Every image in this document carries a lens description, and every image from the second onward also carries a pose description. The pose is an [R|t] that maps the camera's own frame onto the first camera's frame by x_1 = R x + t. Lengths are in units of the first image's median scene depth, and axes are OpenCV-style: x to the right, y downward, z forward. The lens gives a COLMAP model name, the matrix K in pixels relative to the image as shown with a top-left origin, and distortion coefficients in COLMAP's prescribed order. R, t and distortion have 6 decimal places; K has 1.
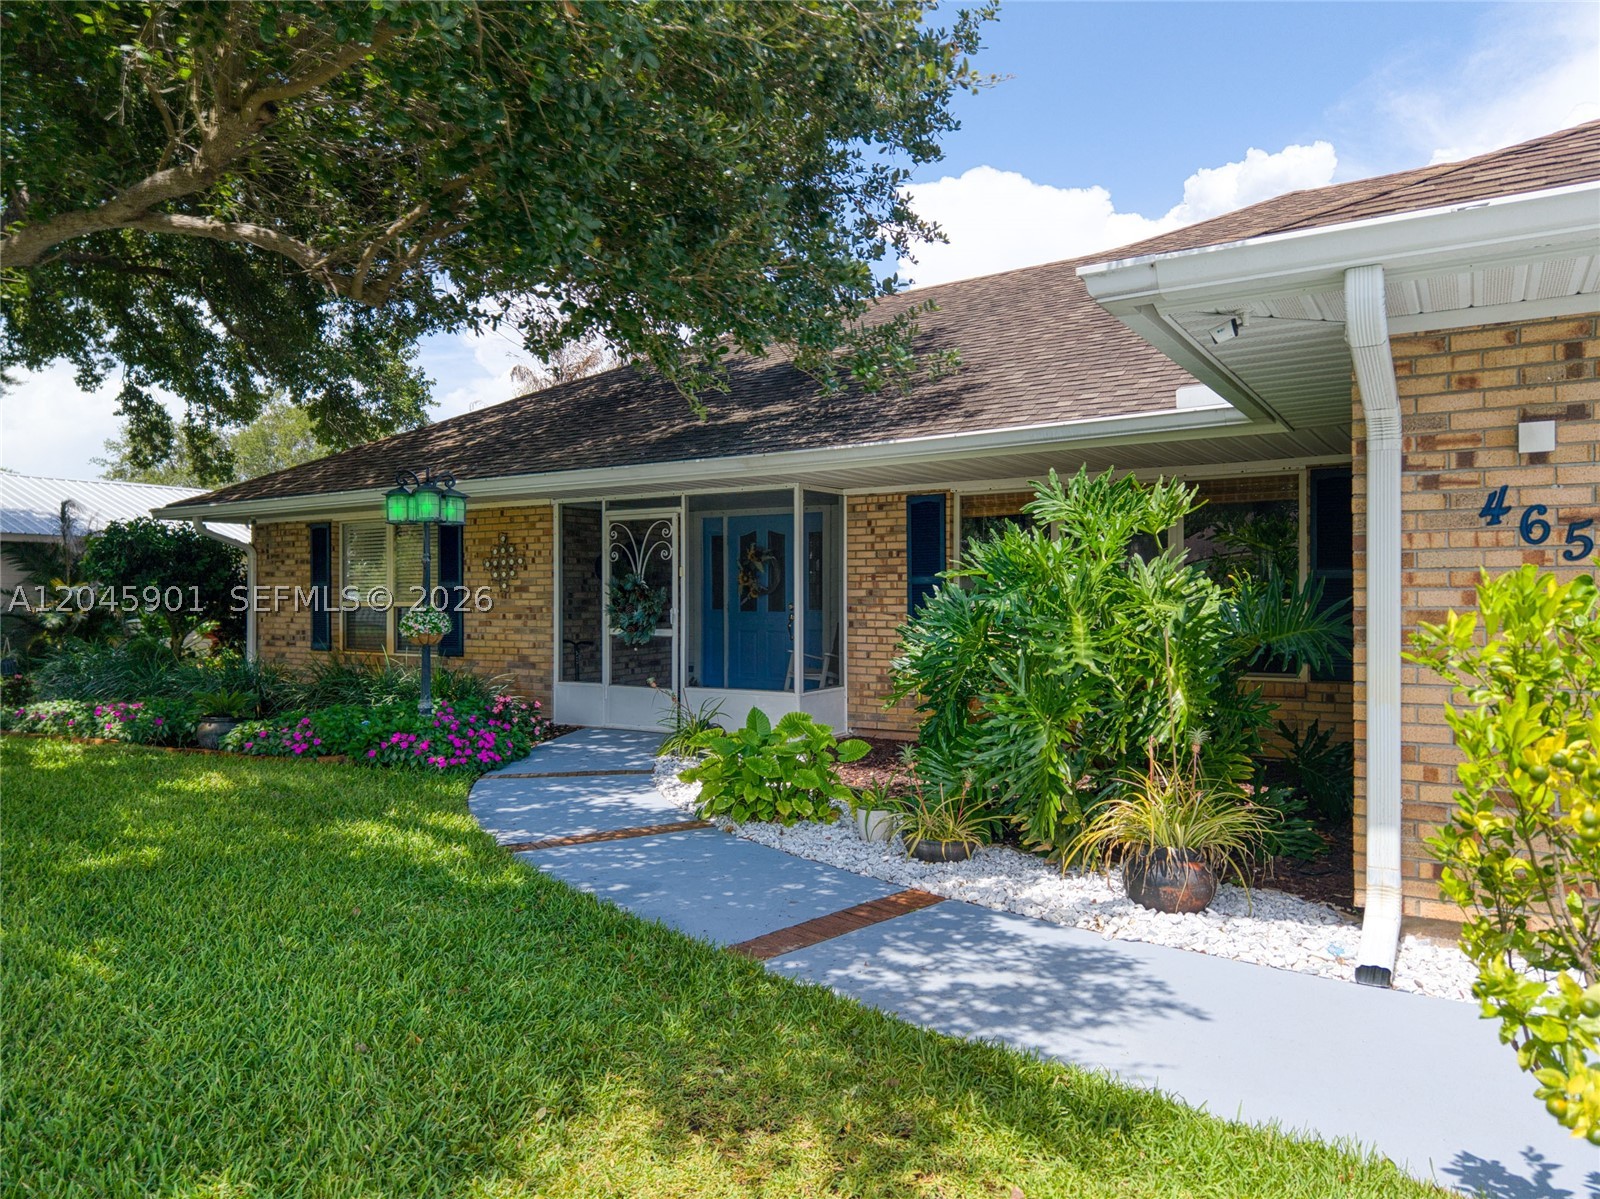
lens RADIAL K [[1065.5, 0, 800.0], [0, 1065.5, 599.5], [0, 0, 1]] dist [0.042942, -0.041745]
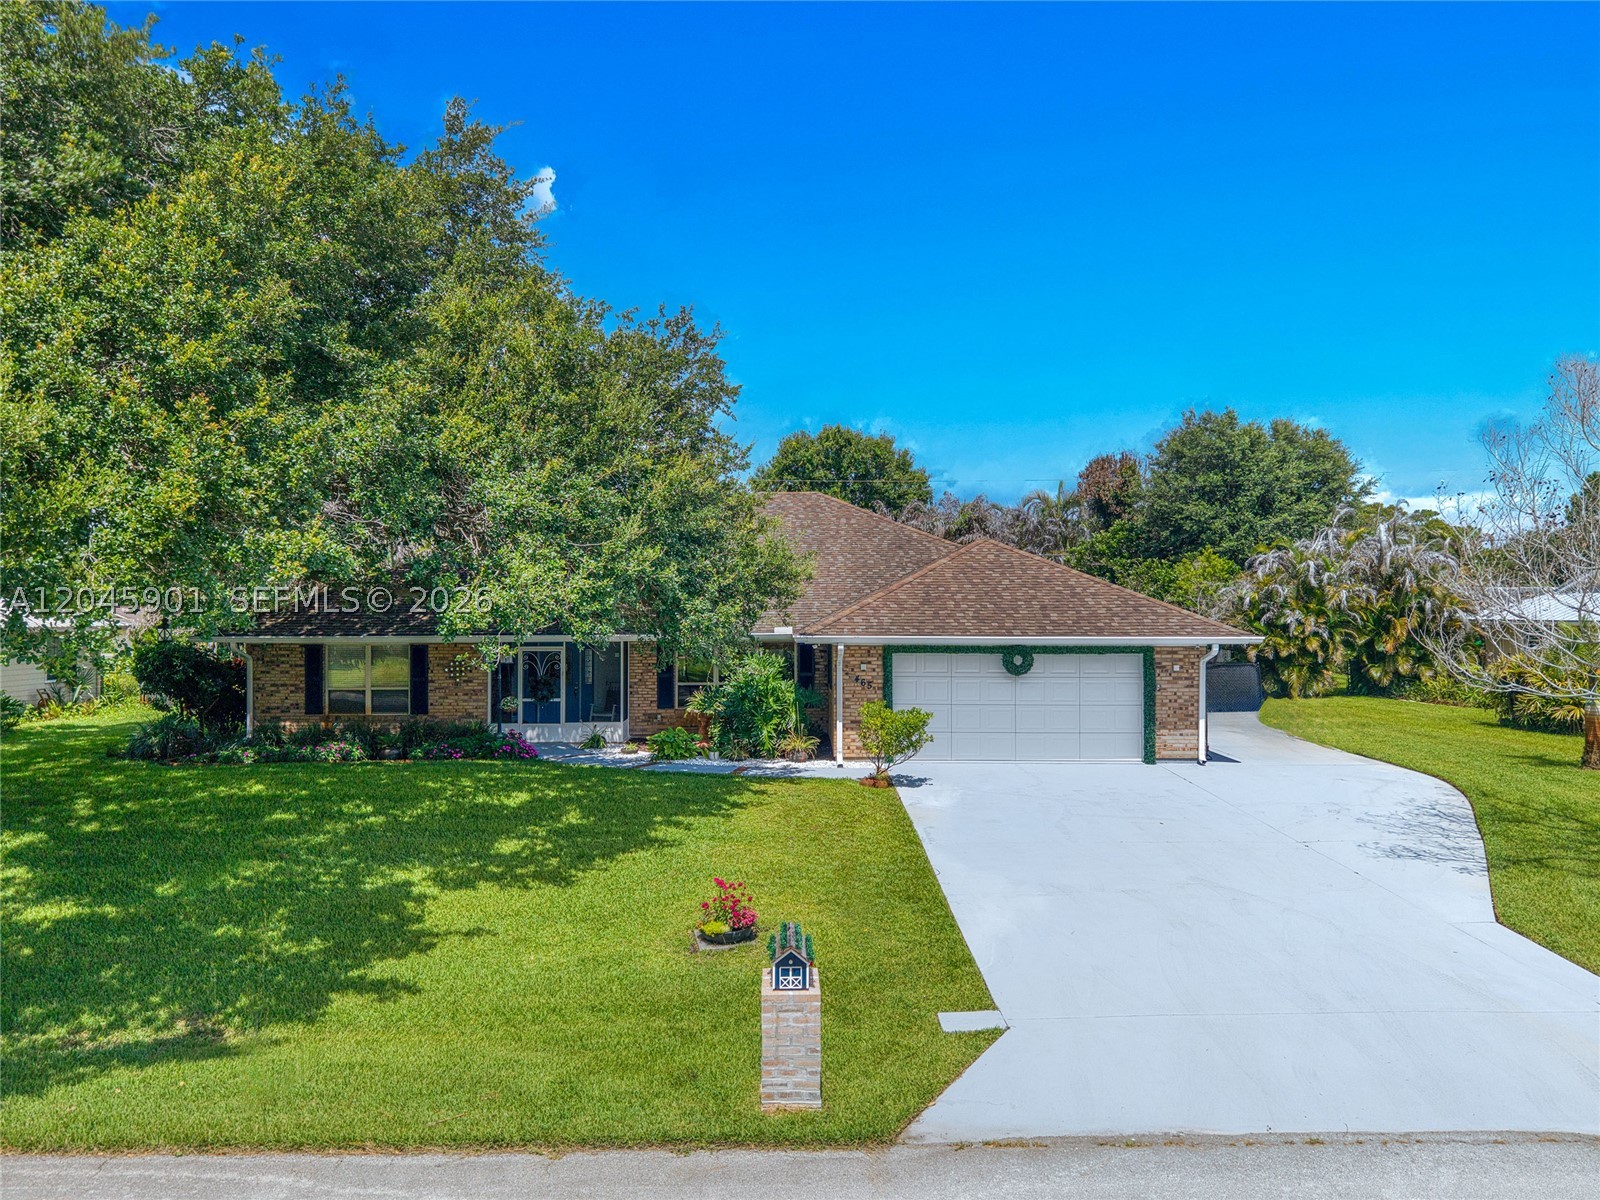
lens RADIAL K [[1056.7, 0, 807.7], [0, 1056.7, 609.5], [0, 0, 1]] dist [0.036808, -0.040460]
pose [[0.836509, 0.005040, 0.547930, -0.902491], [-0.000999, 0.999970, -0.007672, -0.145039], [-0.547953, 0.005870, 0.836489, -1.206788]]
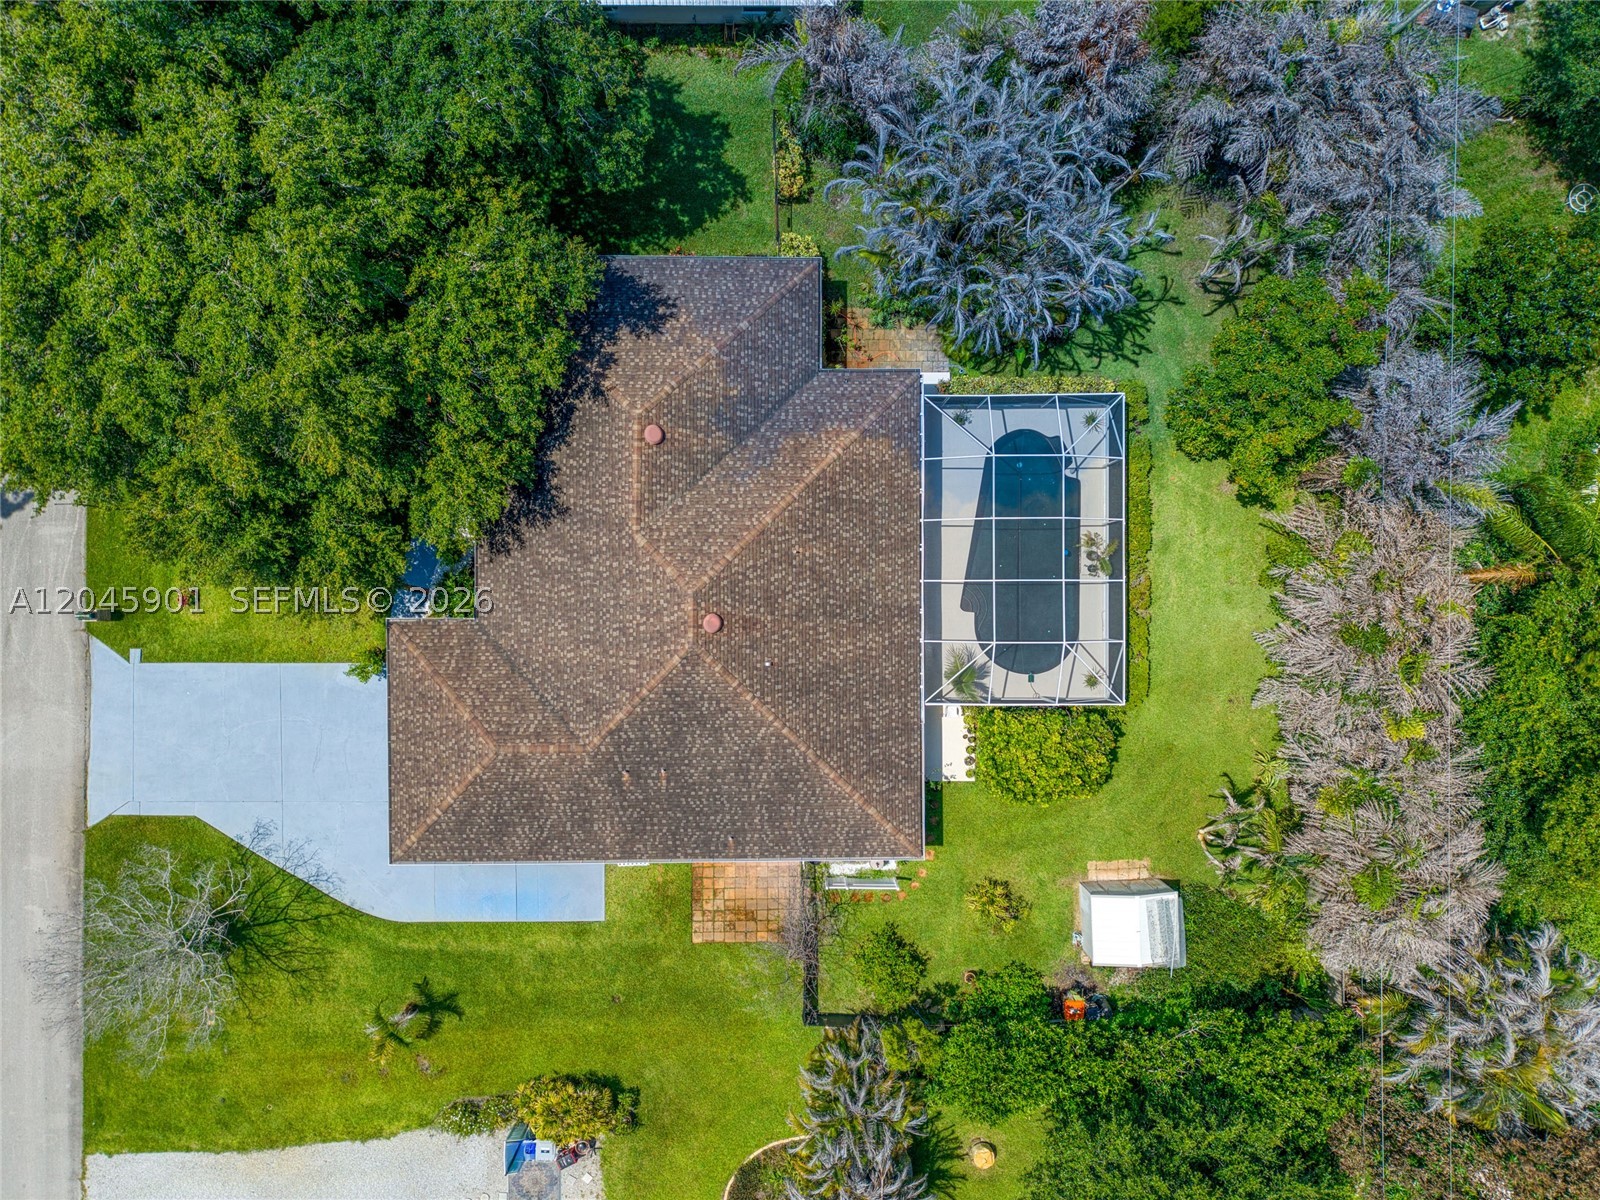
lens RADIAL K [[1065.5, 0, 800.0], [0, 1065.5, 600.0], [0, 0, 1]] dist [0.042942, -0.041745]
pose [[0.547685, 0.836418, 0.021111, 0.737134], [-0.034609, -0.002563, 0.999398, -3.763226], [0.835969, -0.548085, 0.027544, 1.438244]]
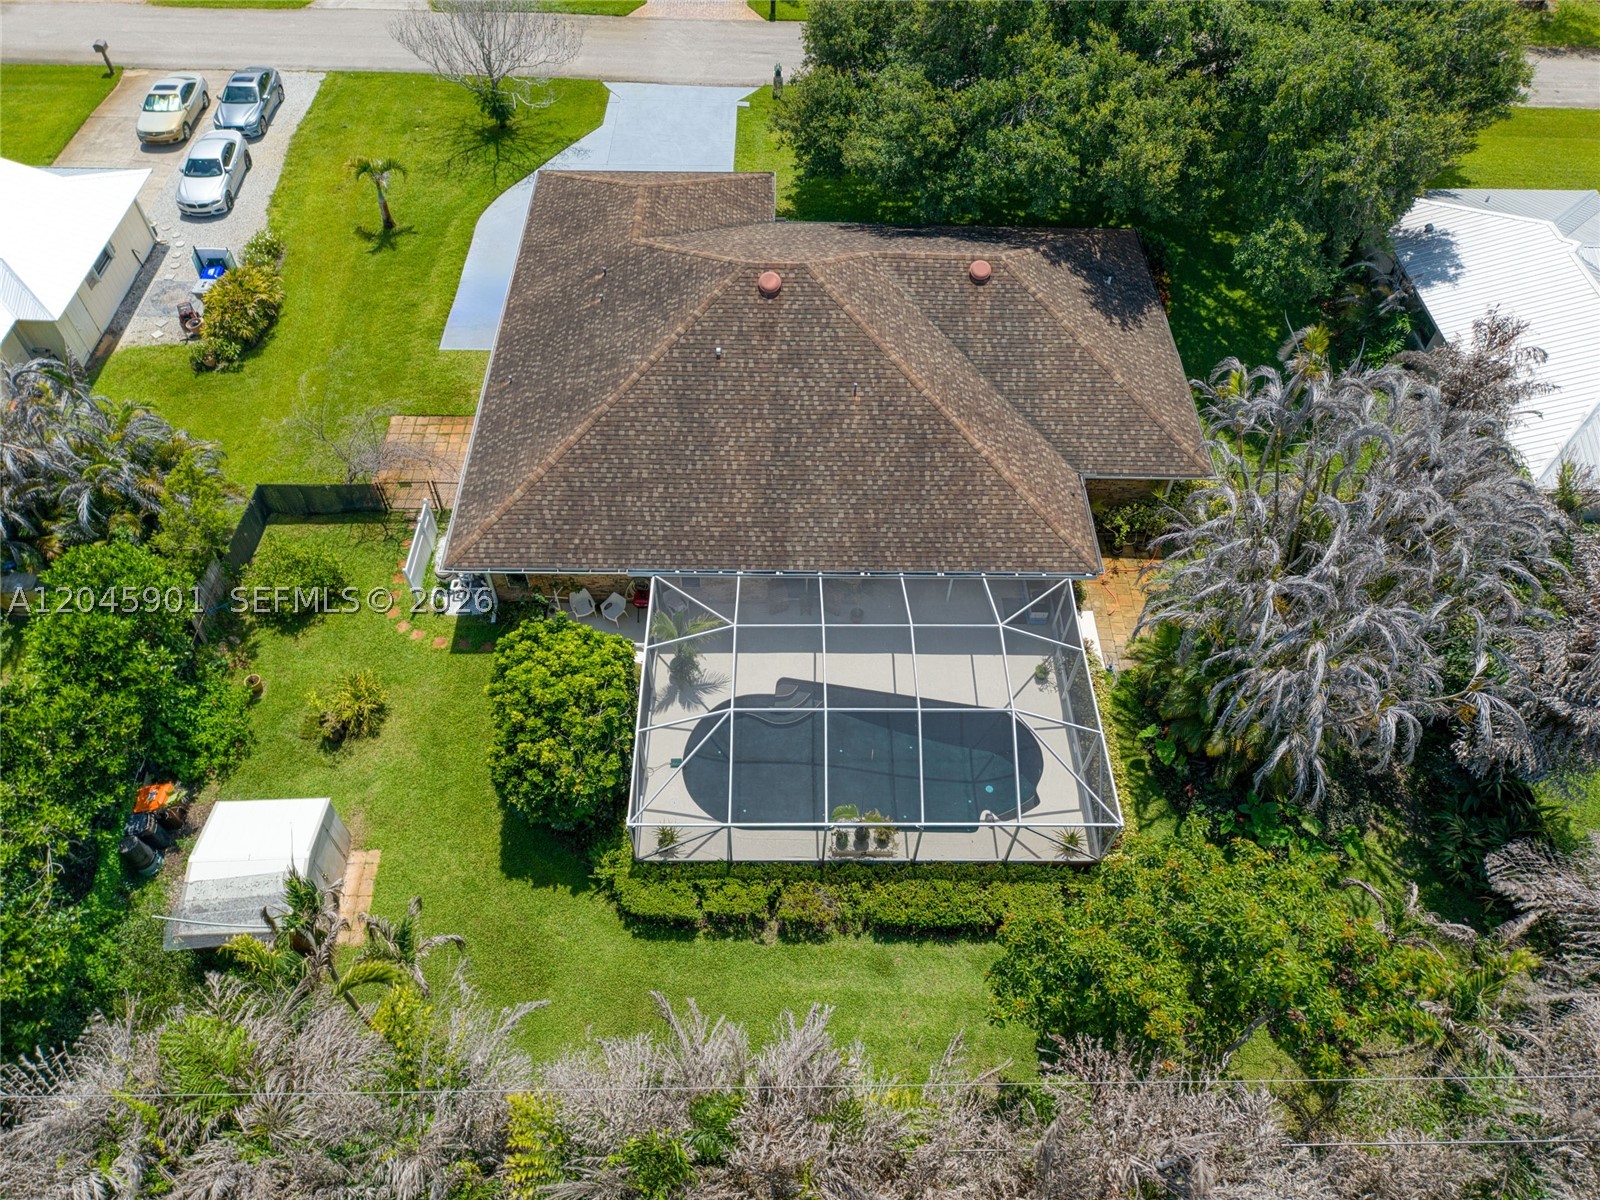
lens RADIAL K [[1056.8, 0, 802.3], [0, 1056.8, 626.0], [0, 0, 1]] dist [0.038808, -0.044266]
pose [[-0.832581, 0.437050, -0.340289, 1.988008], [-0.029131, 0.578948, 0.814844, -2.238007], [0.553137, 0.688337, -0.469289, 3.237352]]
